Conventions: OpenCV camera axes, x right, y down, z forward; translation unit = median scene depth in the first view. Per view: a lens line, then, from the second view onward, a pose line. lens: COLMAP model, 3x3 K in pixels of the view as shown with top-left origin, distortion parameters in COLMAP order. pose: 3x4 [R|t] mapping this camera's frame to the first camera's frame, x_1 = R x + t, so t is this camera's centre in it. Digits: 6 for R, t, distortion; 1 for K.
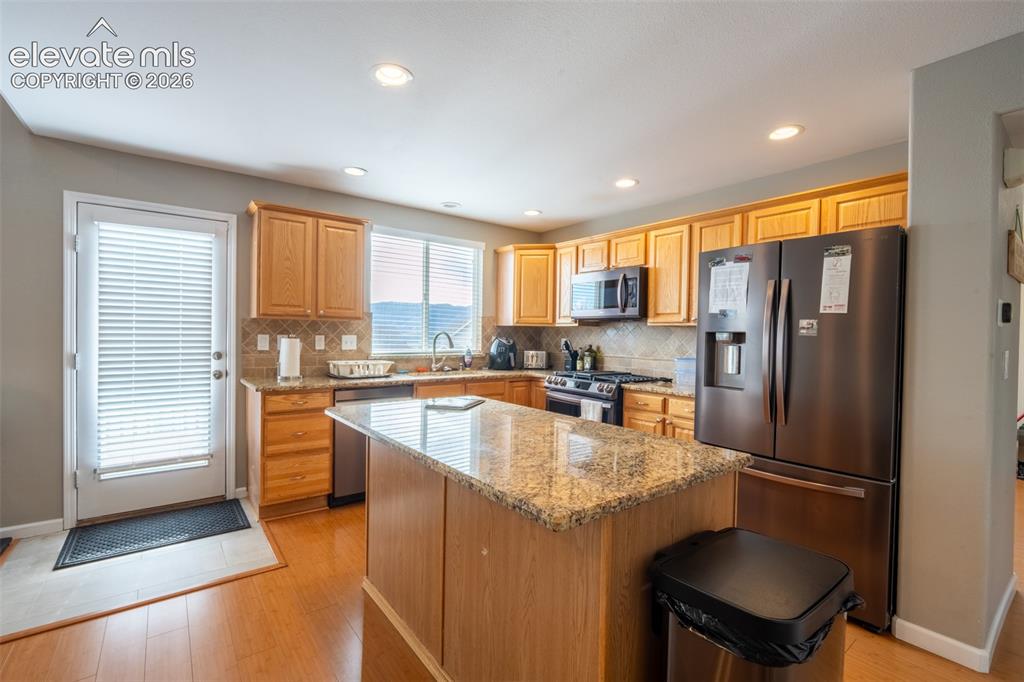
lens RADIAL K [[454.1, 0, 508.5], [0, 454.1, 340.1], [0, 0, 1]] dist [-0.007285, 0.000257]
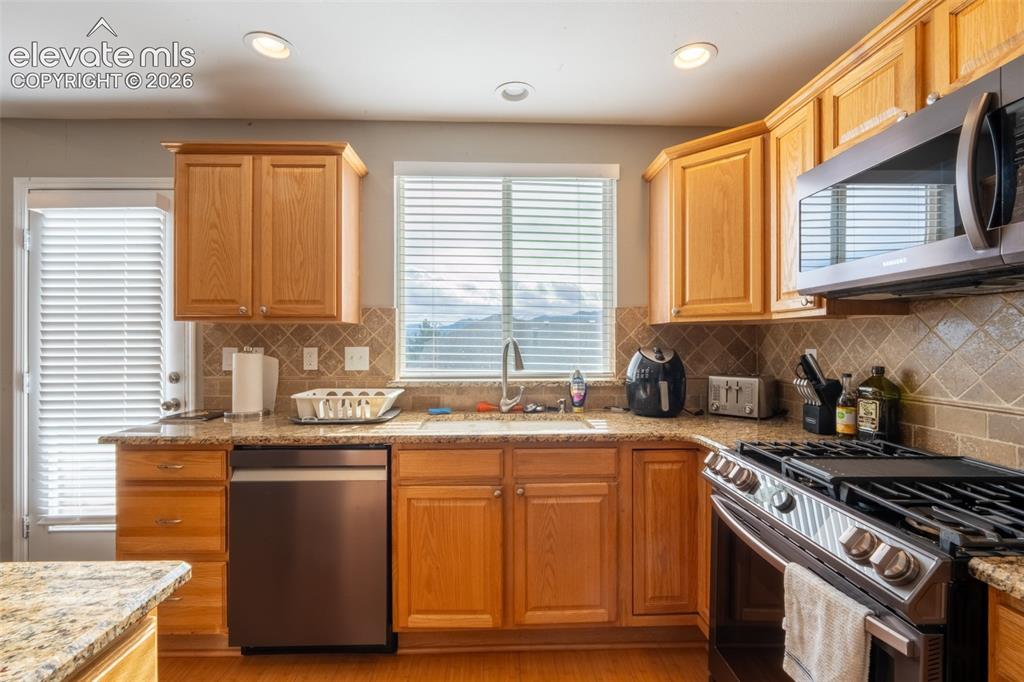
lens RADIAL K [[454.1, 0, 512.7], [0, 454.1, 340.8], [0, 0, 1]] dist [-0.007285, 0.000257]
pose [[0.814102, -0.017515, -0.580458, 0.175826], [0.005763, 0.999740, -0.022083, -0.004468], [0.580694, 0.014633, 0.813991, 0.623044]]
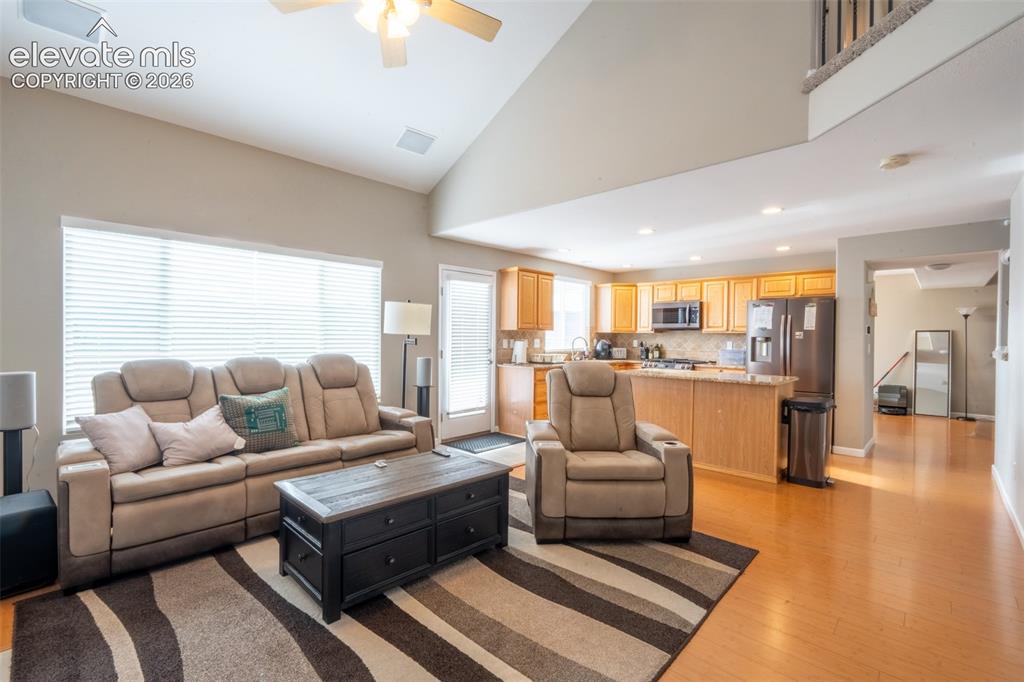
lens RADIAL K [[454.1, 0, 508.1], [0, 454.1, 340.4], [0, 0, 1]] dist [-0.007285, 0.000257]
pose [[0.988371, -0.006755, 0.151909, -0.718074], [0.007179, 0.999972, -0.002243, -0.002856], [-0.151889, 0.003308, 0.988392, -0.670693]]
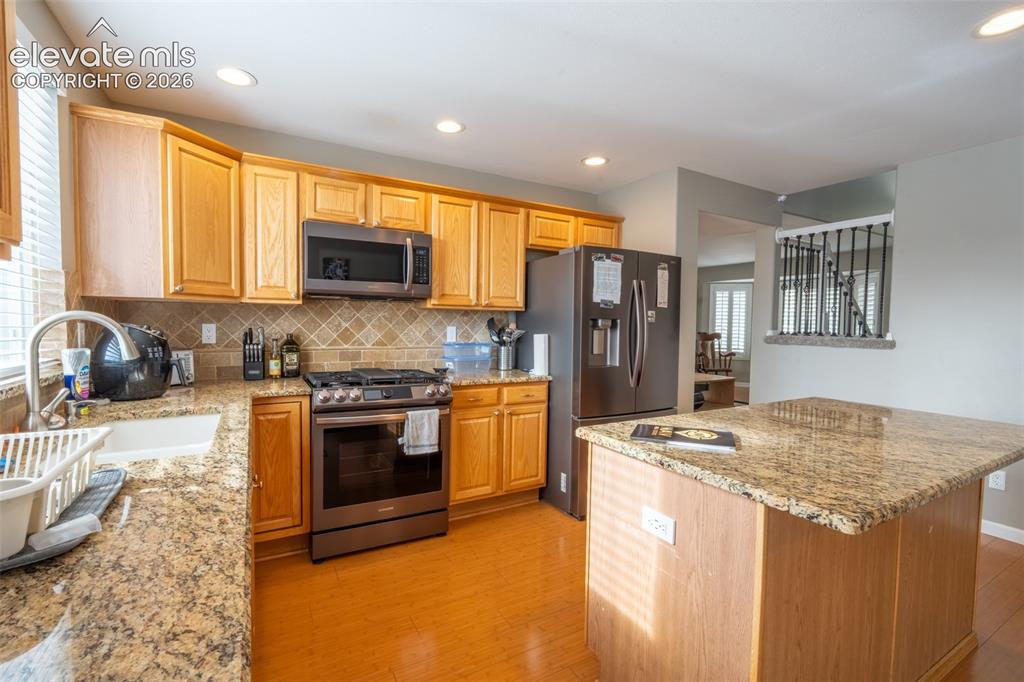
lens RADIAL K [[454.1, 0, 509.9], [0, 454.1, 341.9], [0, 0, 1]] dist [-0.007285, 0.000257]
pose [[0.140461, -0.056182, 0.988491, -0.467874], [-0.000332, 0.998386, 0.056792, -0.016262], [-0.990086, -0.008305, 0.140216, 0.698378]]
